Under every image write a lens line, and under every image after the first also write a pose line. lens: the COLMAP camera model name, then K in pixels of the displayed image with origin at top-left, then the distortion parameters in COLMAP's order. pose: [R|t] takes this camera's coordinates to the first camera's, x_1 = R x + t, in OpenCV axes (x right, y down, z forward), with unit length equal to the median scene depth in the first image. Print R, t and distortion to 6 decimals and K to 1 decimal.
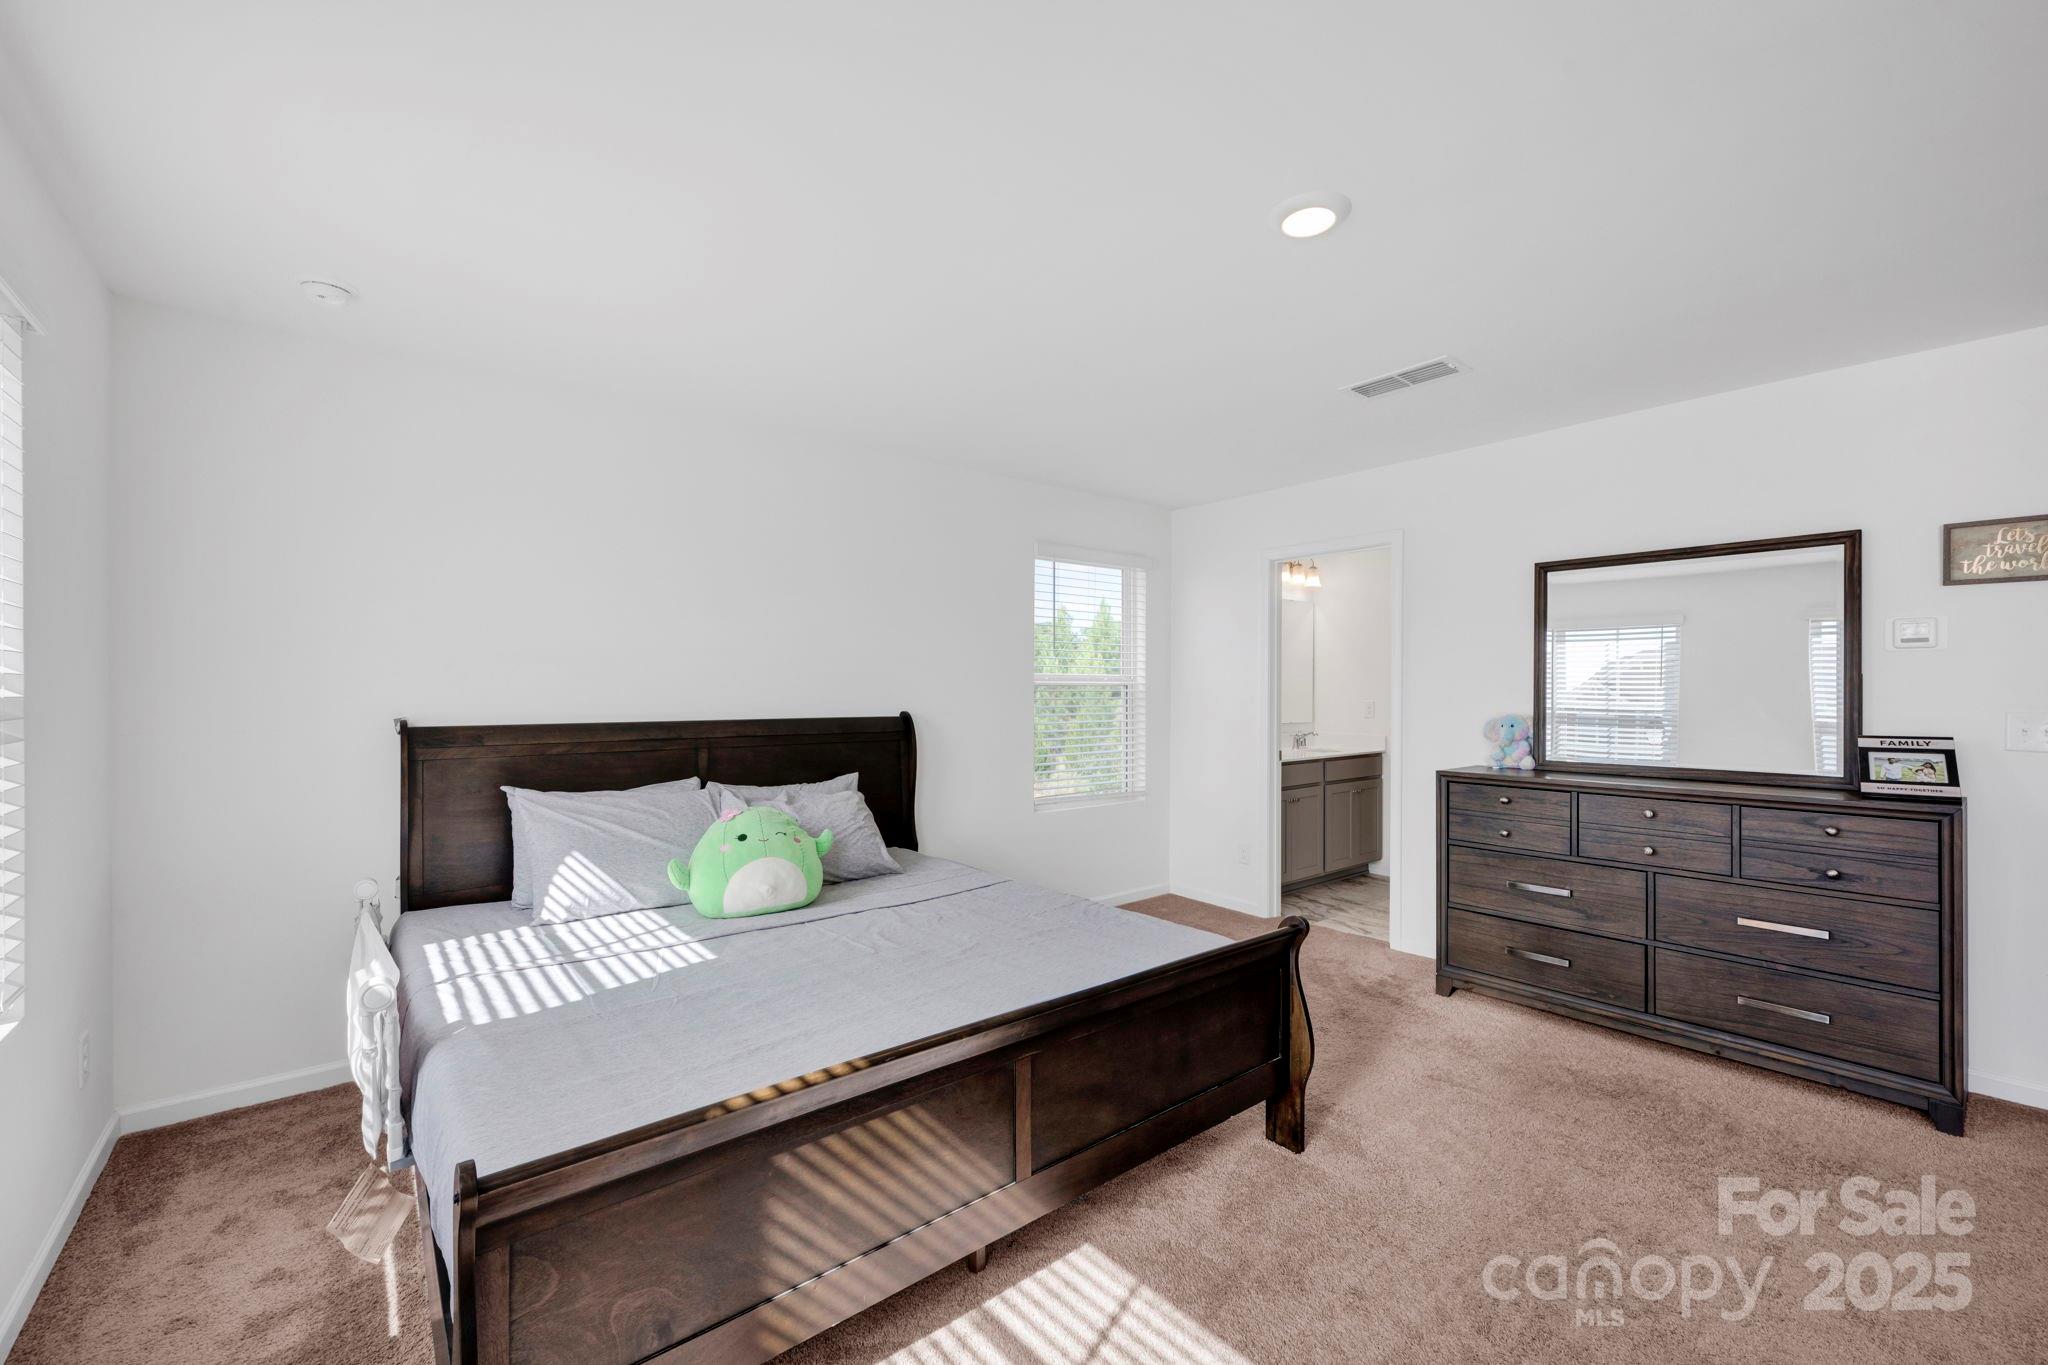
lens RADIAL K [[834.6, 0, 1027.2], [0, 834.6, 692.0], [0, 0, 1]] dist [-0.009233, 0.000101]
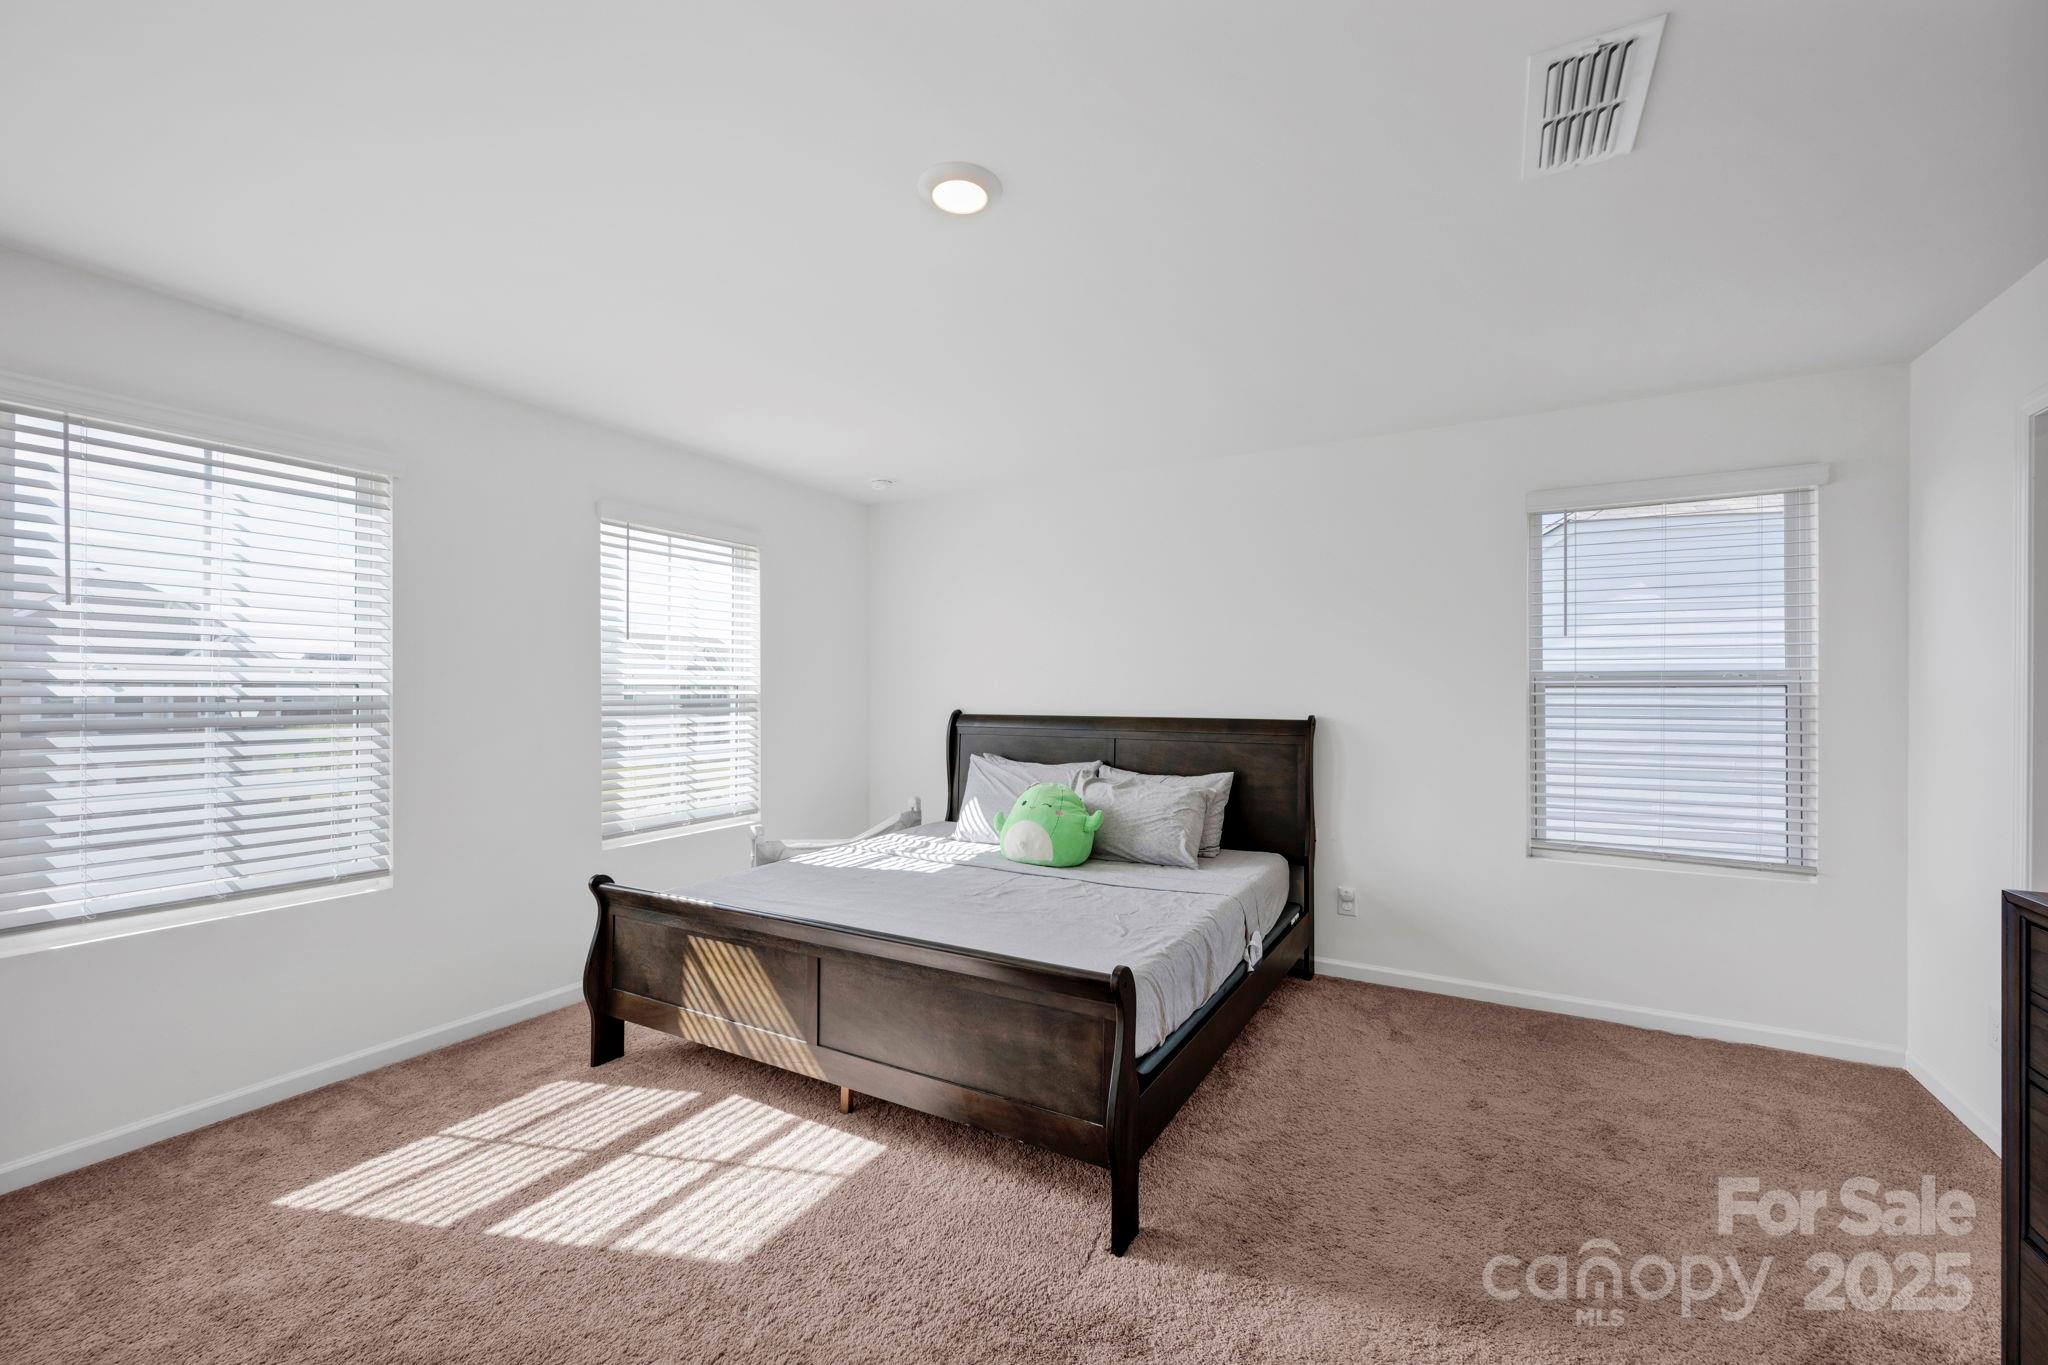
lens RADIAL K [[834.6, 0, 1026.7], [0, 834.6, 692.5], [0, 0, 1]] dist [-0.009233, 0.000101]
pose [[0.361292, 0.000735, -0.932453, 1.307357], [-0.003879, 0.999992, -0.000715, -0.000565], [0.932445, 0.003875, 0.361292, 0.764326]]
